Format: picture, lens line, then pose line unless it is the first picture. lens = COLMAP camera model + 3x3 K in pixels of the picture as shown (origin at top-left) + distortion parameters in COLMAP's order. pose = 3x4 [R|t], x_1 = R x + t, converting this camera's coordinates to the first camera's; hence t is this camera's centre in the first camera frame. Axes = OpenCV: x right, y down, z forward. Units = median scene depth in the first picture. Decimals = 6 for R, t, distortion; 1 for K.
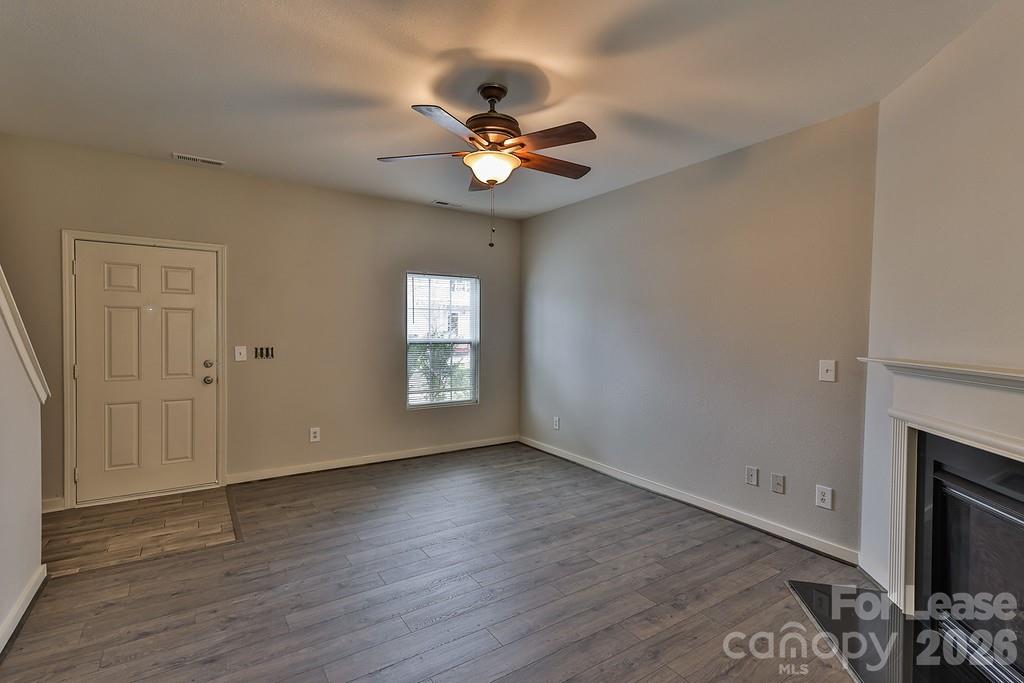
lens RADIAL K [[480.0, 0, 507.5], [0, 480.0, 340.5], [0, 0, 1]] dist [0.022475, -0.000186]
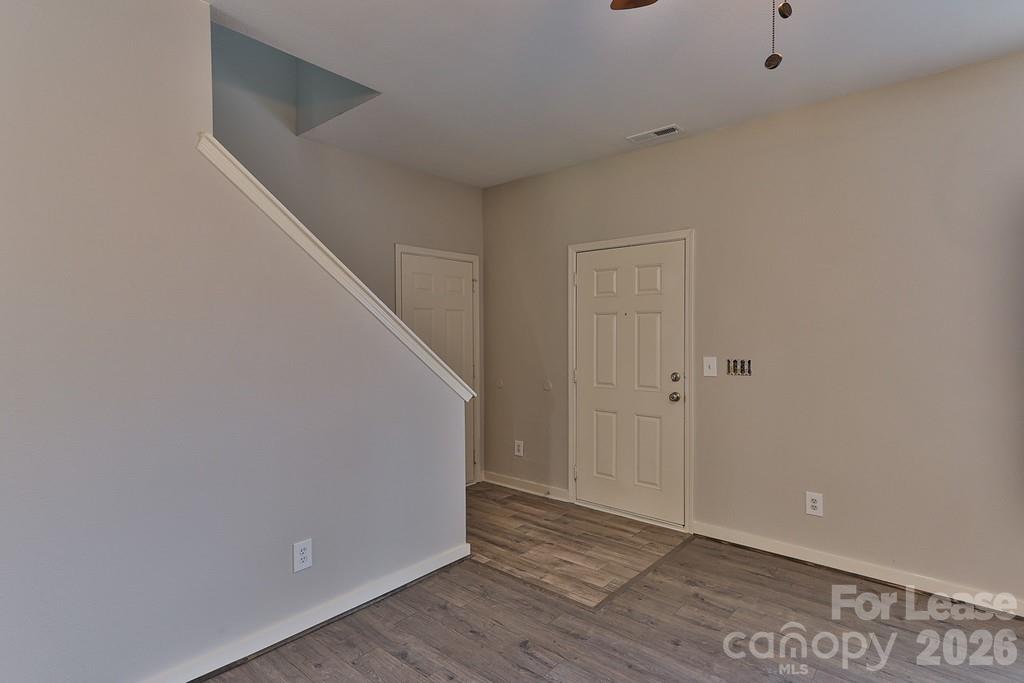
lens RADIAL K [[529.0, 0, 511.6], [0, 529.0, 336.9], [0, 0, 1]] dist [0.025837, -0.000160]
pose [[0.279644, -0.004645, -0.960092, 0.192842], [-0.016198, 0.999823, -0.009555, -0.007812], [0.959967, 0.018224, 0.279520, 0.545339]]
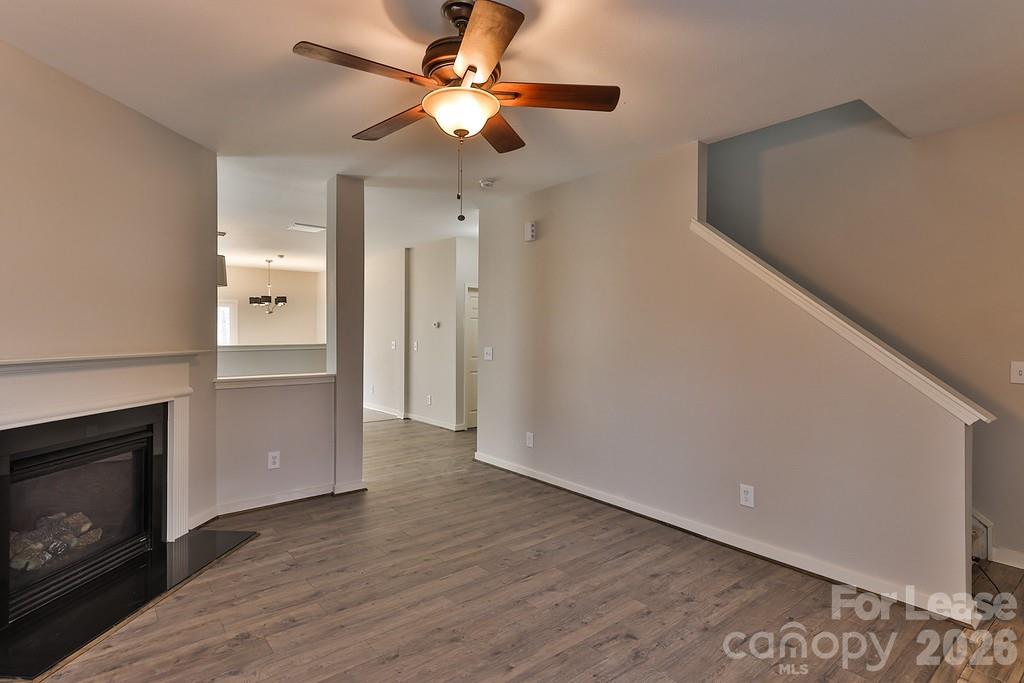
lens RADIAL K [[529.0, 0, 511.6], [0, 529.0, 336.9], [0, 0, 1]] dist [0.025837, -0.000160]
pose [[-0.993813, -0.016525, -0.109830, -0.016152], [-0.019890, 0.999364, 0.029612, -0.030317], [0.109271, 0.031613, -0.993509, 1.357082]]
